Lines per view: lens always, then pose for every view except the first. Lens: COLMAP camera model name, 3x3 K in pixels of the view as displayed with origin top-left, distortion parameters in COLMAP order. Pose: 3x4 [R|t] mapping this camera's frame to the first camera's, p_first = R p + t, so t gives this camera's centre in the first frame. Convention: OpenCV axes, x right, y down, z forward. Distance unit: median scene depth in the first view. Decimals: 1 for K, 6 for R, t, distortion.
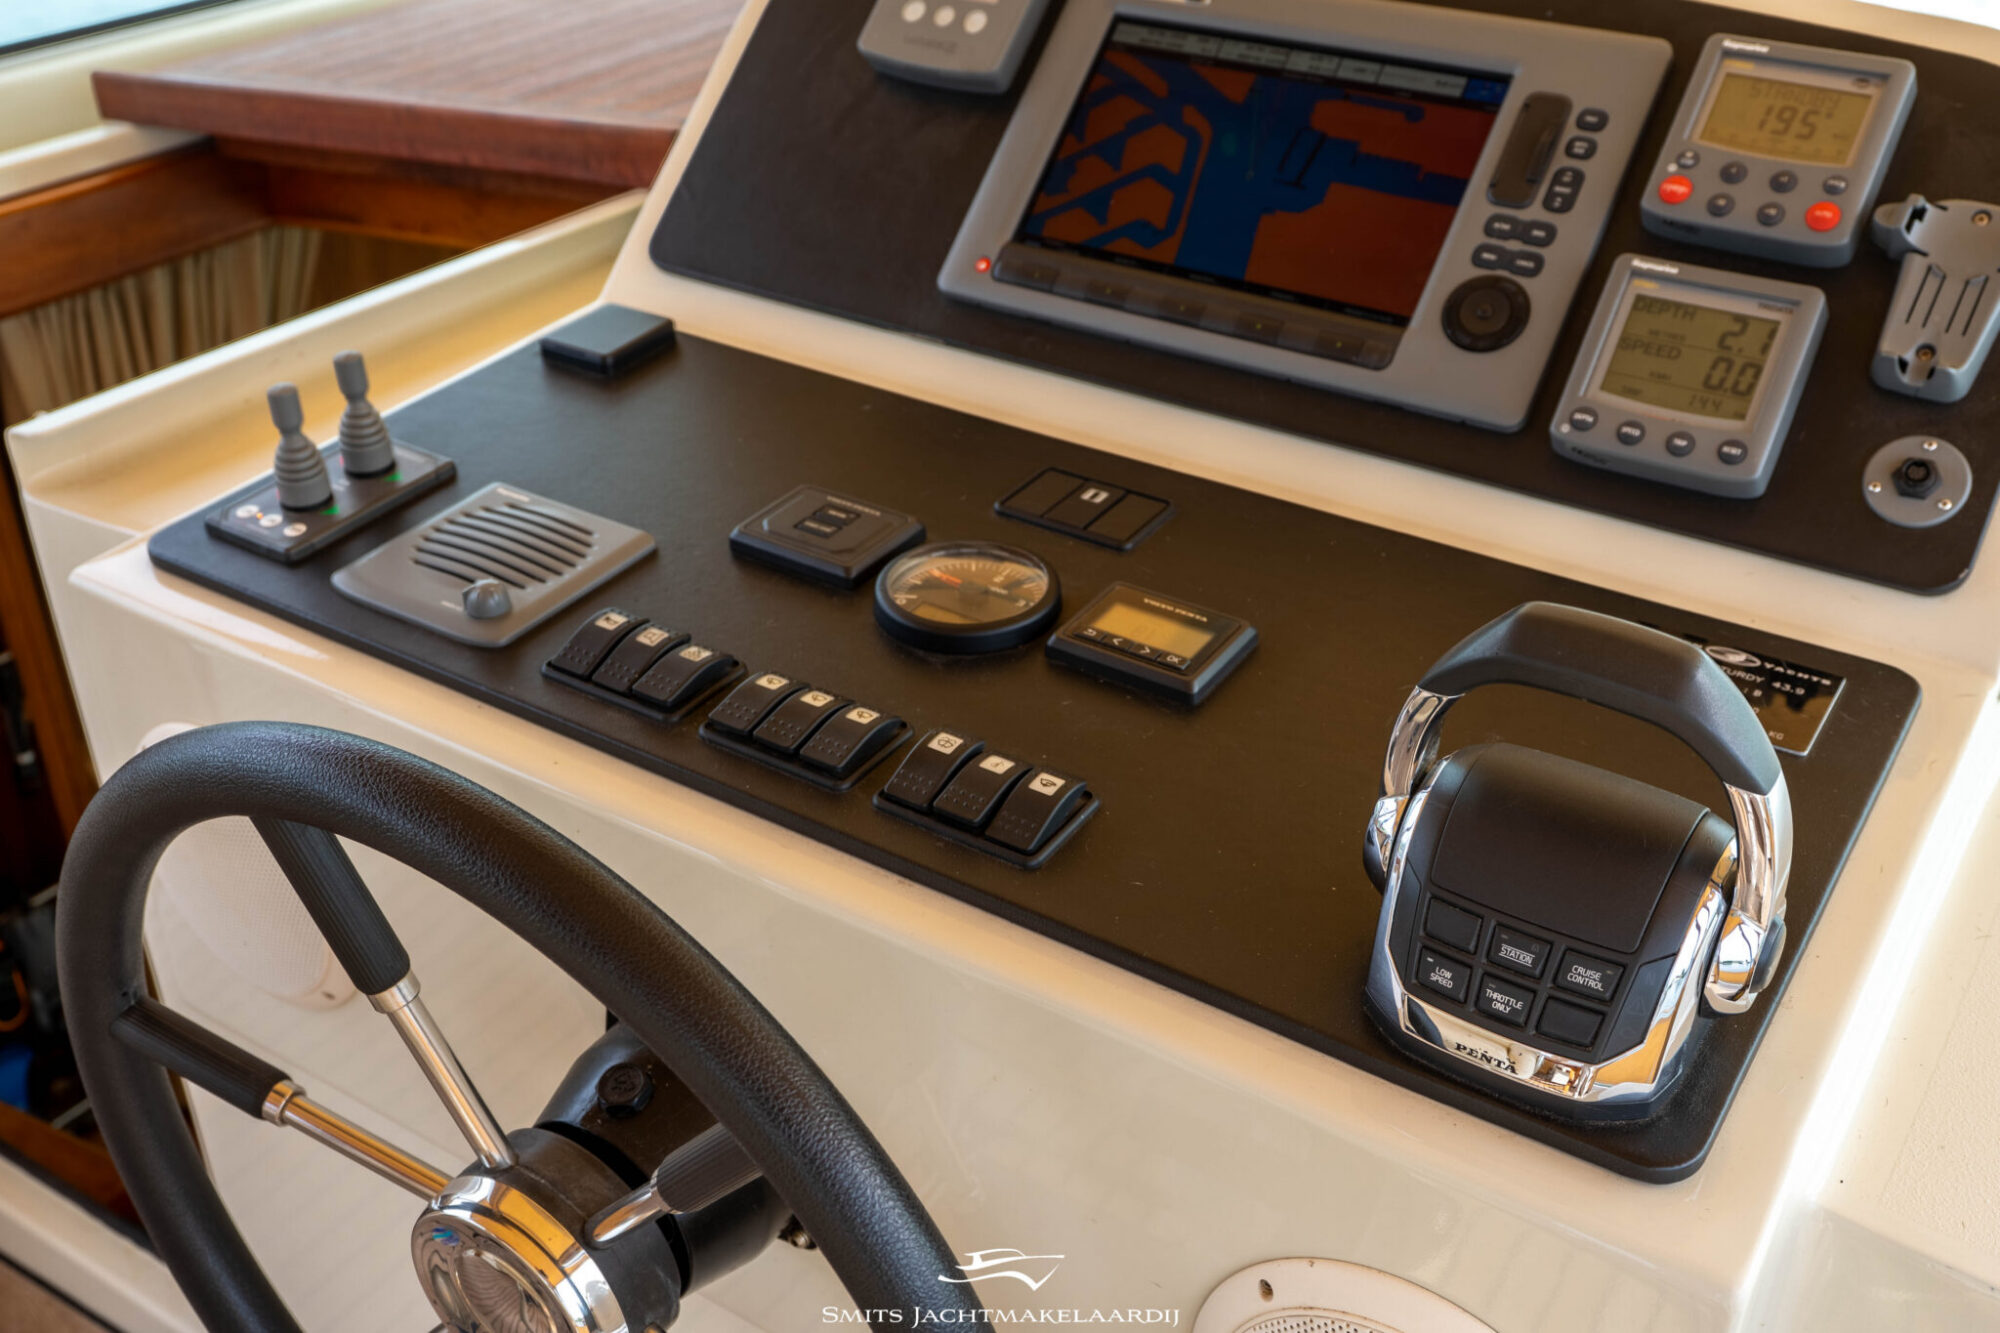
lens RADIAL K [[2014.8, 0, 1000.0], [0, 2014.8, 666.5], [0, 0, 1]] dist [0.007238, -0.002835]
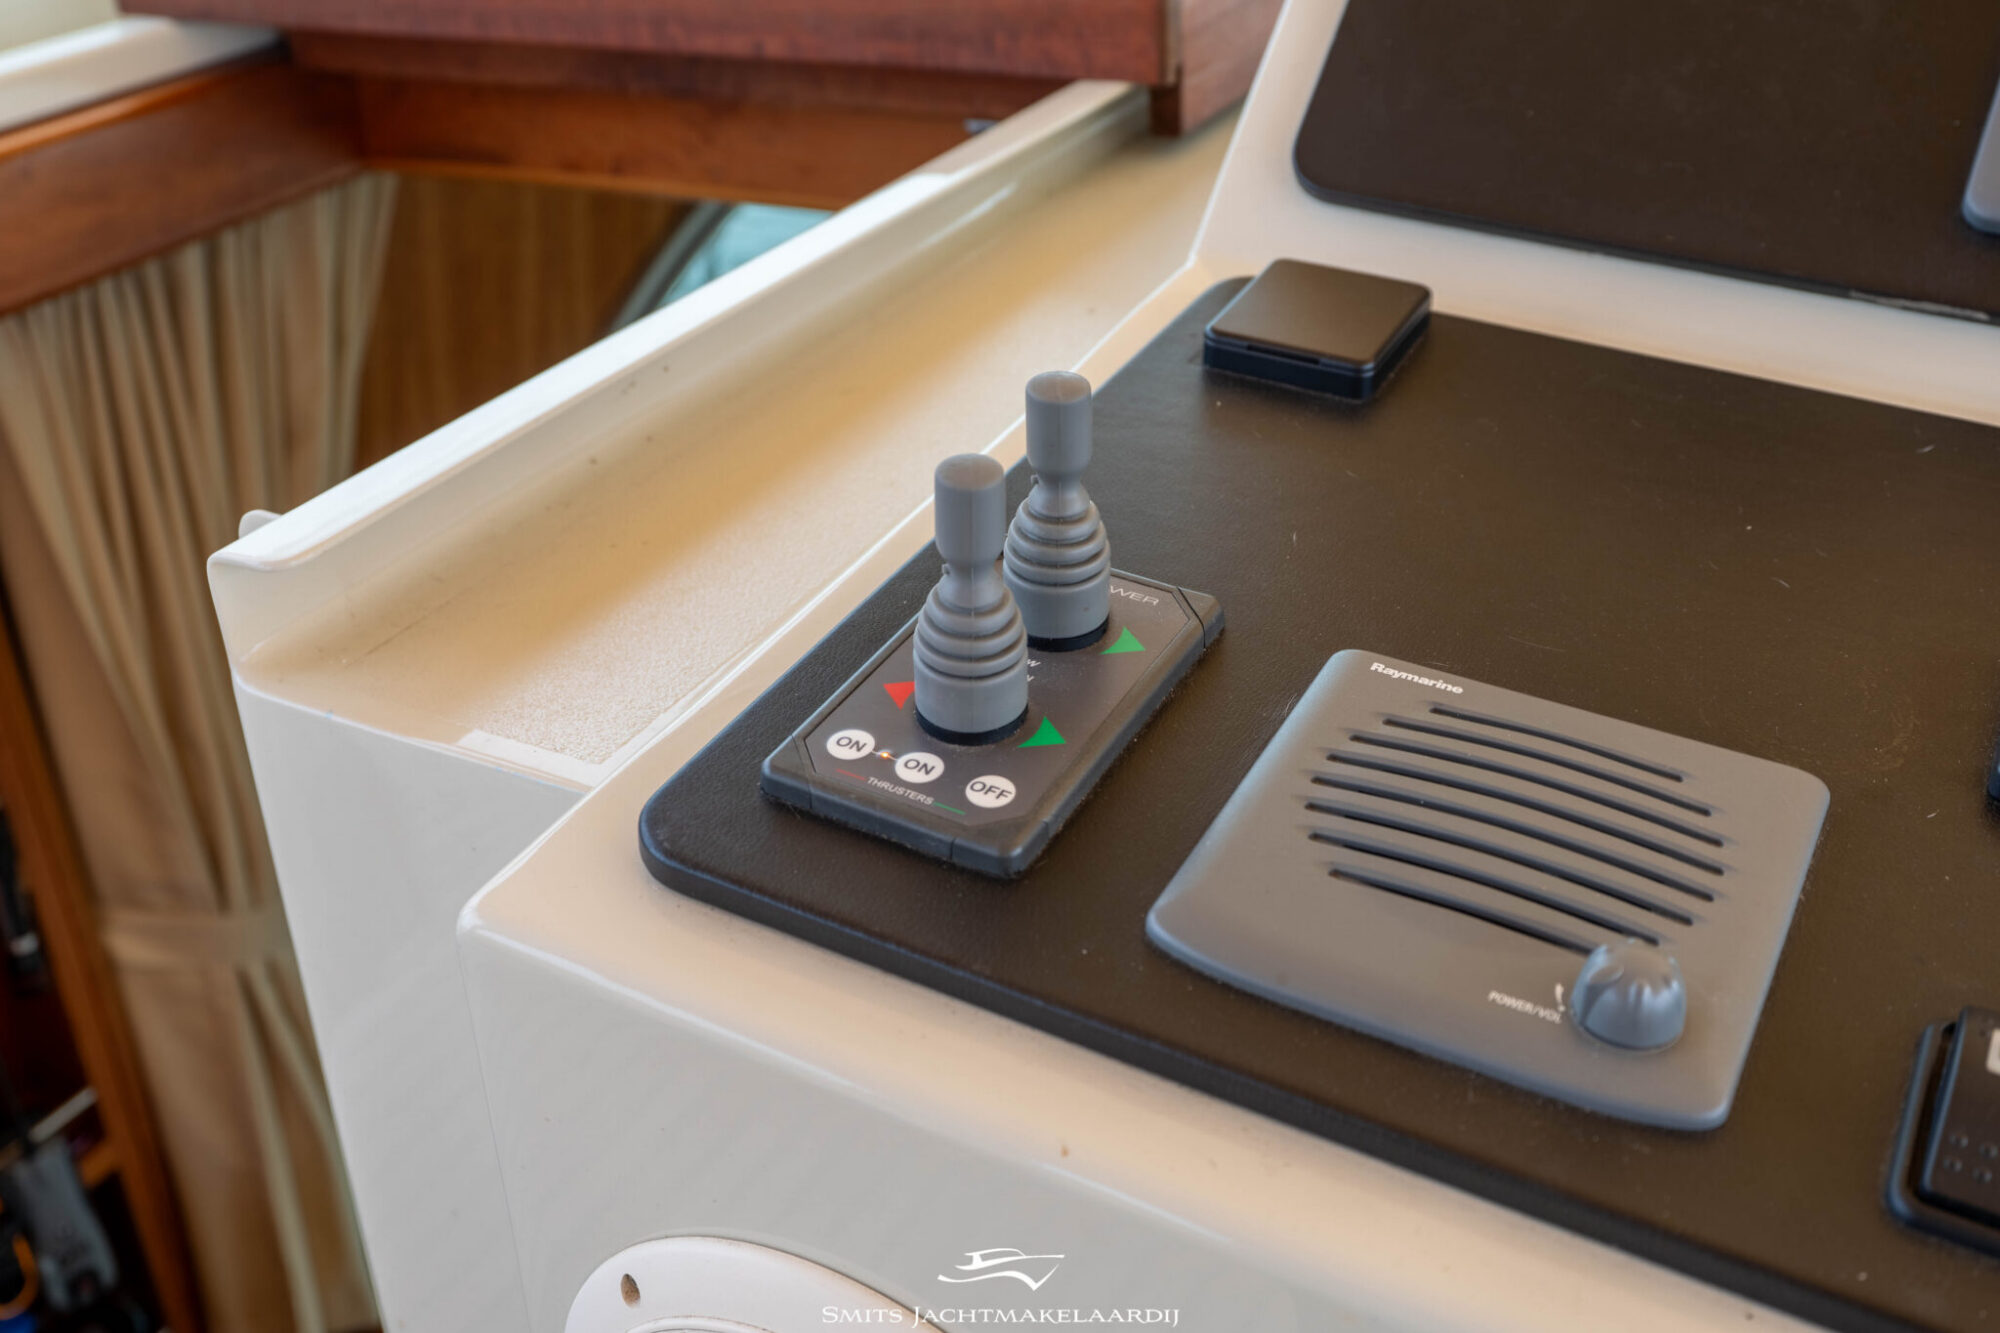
lens RADIAL K [[2014.8, 0, 1000.0], [0, 2014.8, 666.5], [0, 0, 1]] dist [0.007238, -0.002835]
pose [[0.997171, -0.040240, 0.063493, -0.374034], [0.039147, 0.999065, 0.018367, -0.102928], [-0.064173, -0.015830, 0.997813, 0.563852]]
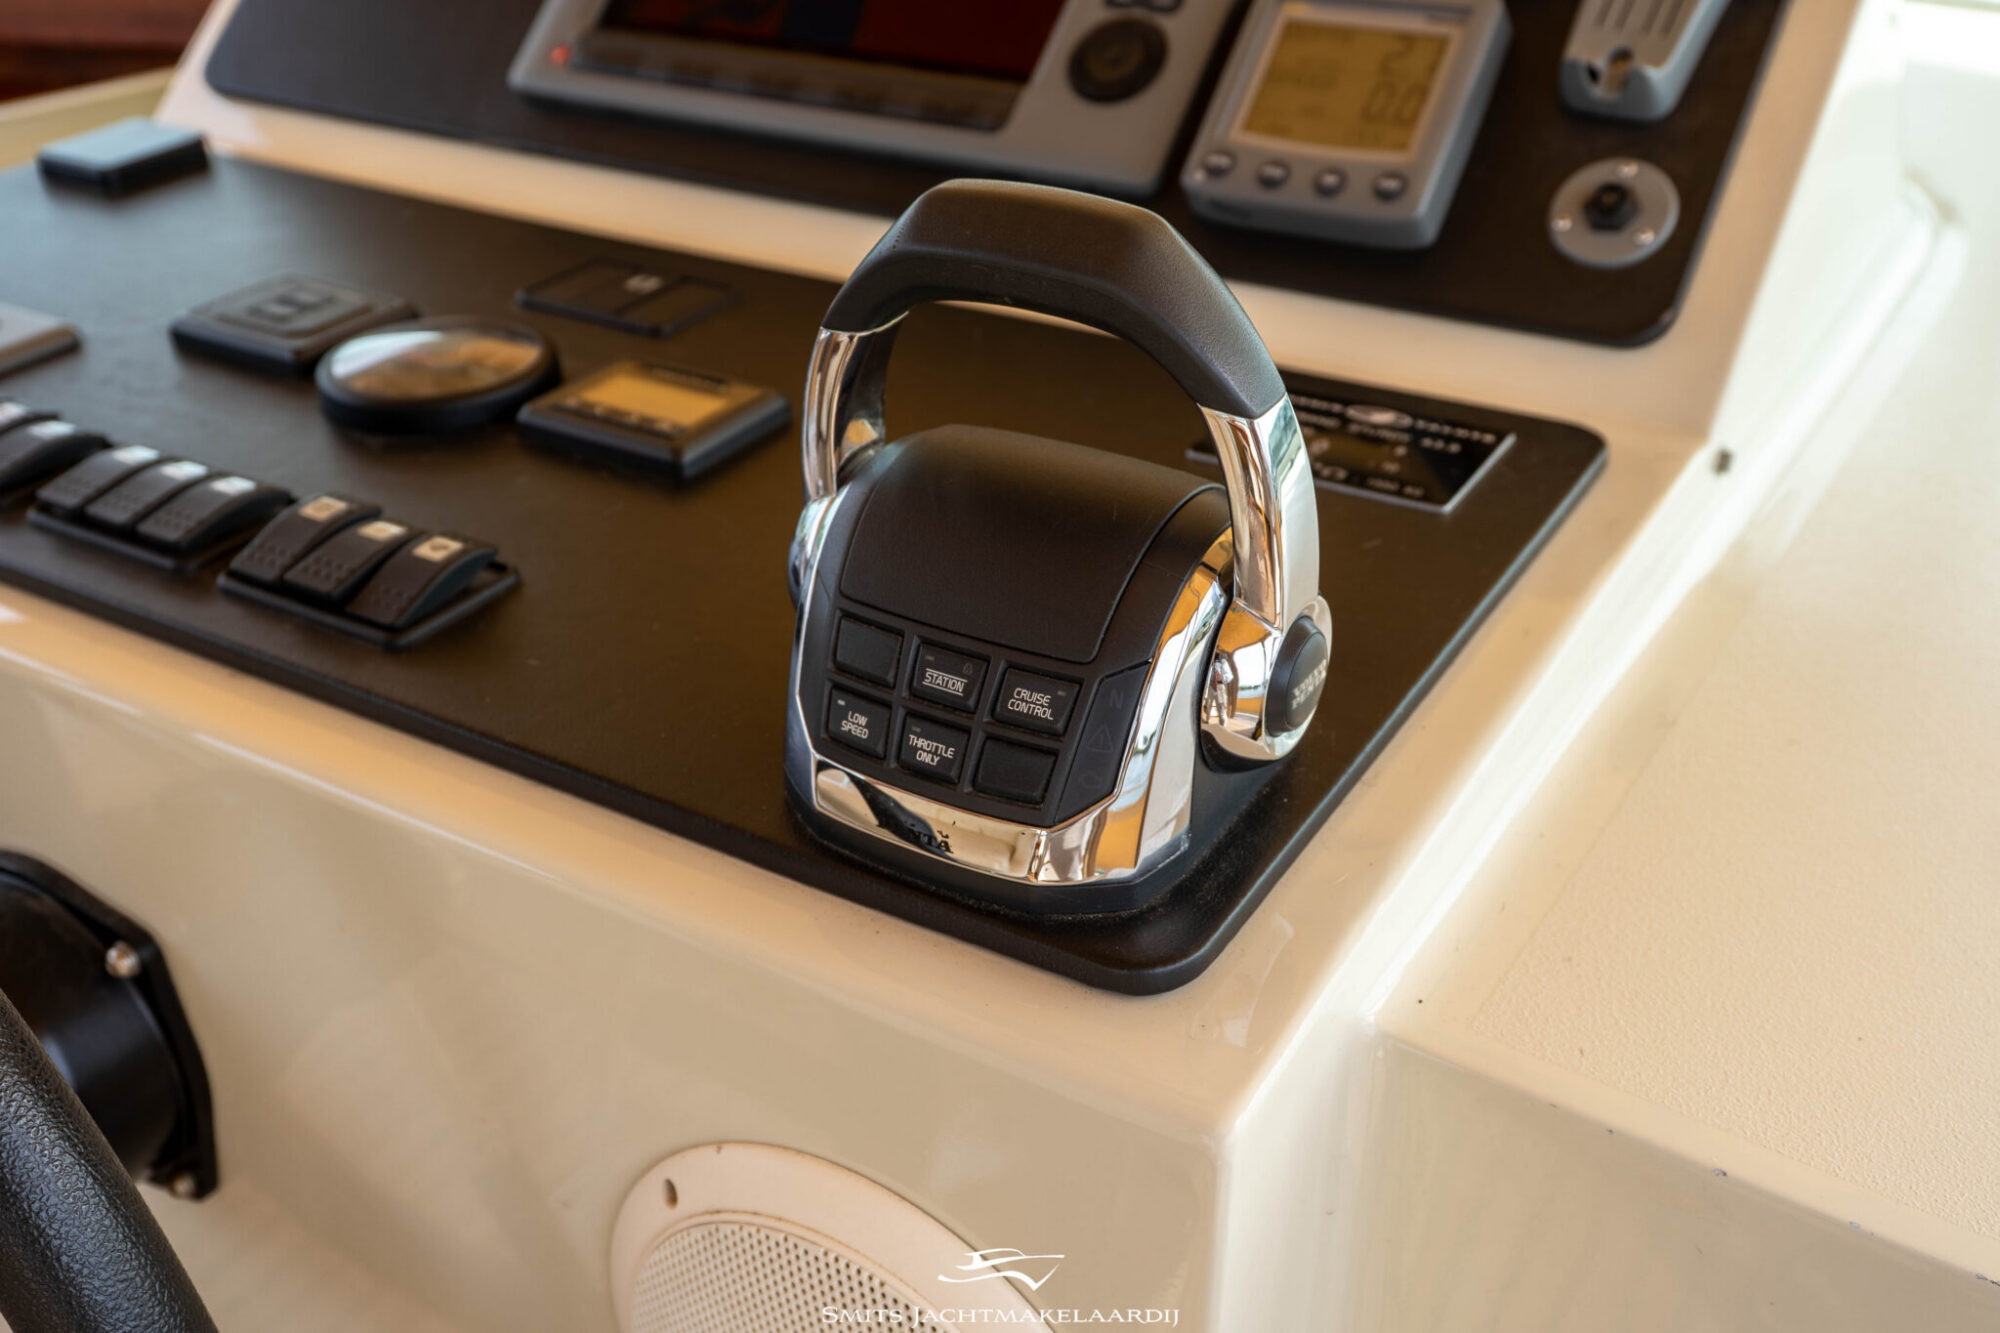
lens RADIAL K [[2014.8, 0, 1000.0], [0, 2014.8, 666.5], [0, 0, 1]] dist [0.007238, -0.002835]
pose [[0.999508, -0.017096, 0.026314, 0.169732], [0.018338, 0.998693, -0.047716, 0.113498], [-0.025464, 0.048176, 0.998514, 0.191970]]
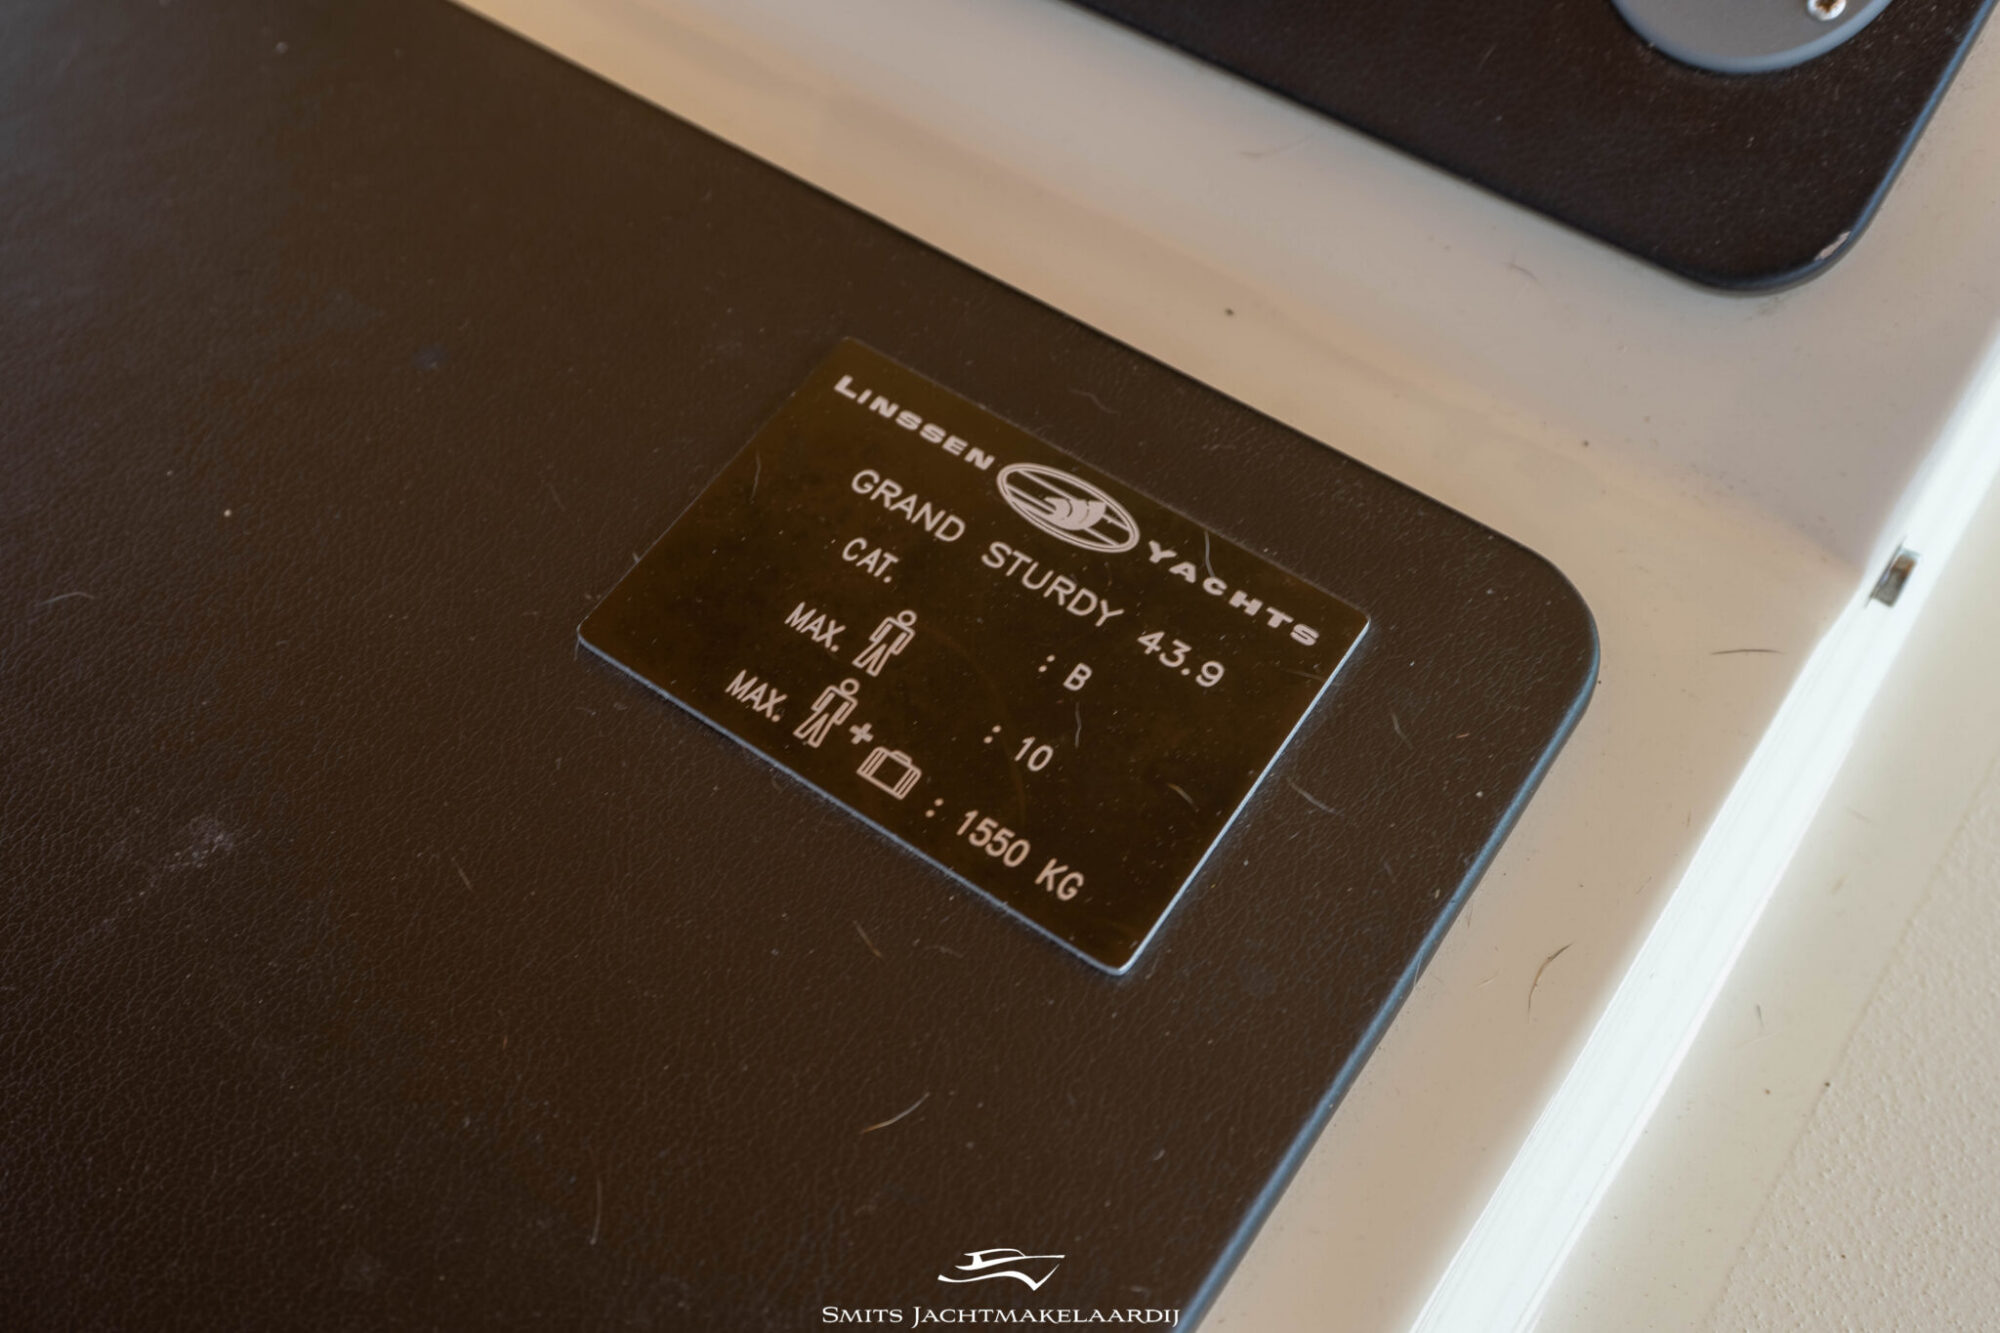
lens RADIAL K [[2014.8, 0, 1000.0], [0, 2014.8, 666.5], [0, 0, 1]] dist [0.007238, -0.002835]
pose [[0.999460, 0.028359, -0.016622, 0.316980], [-0.018734, 0.906933, 0.420859, -0.106883], [0.027010, -0.420320, 0.906974, 0.608135]]
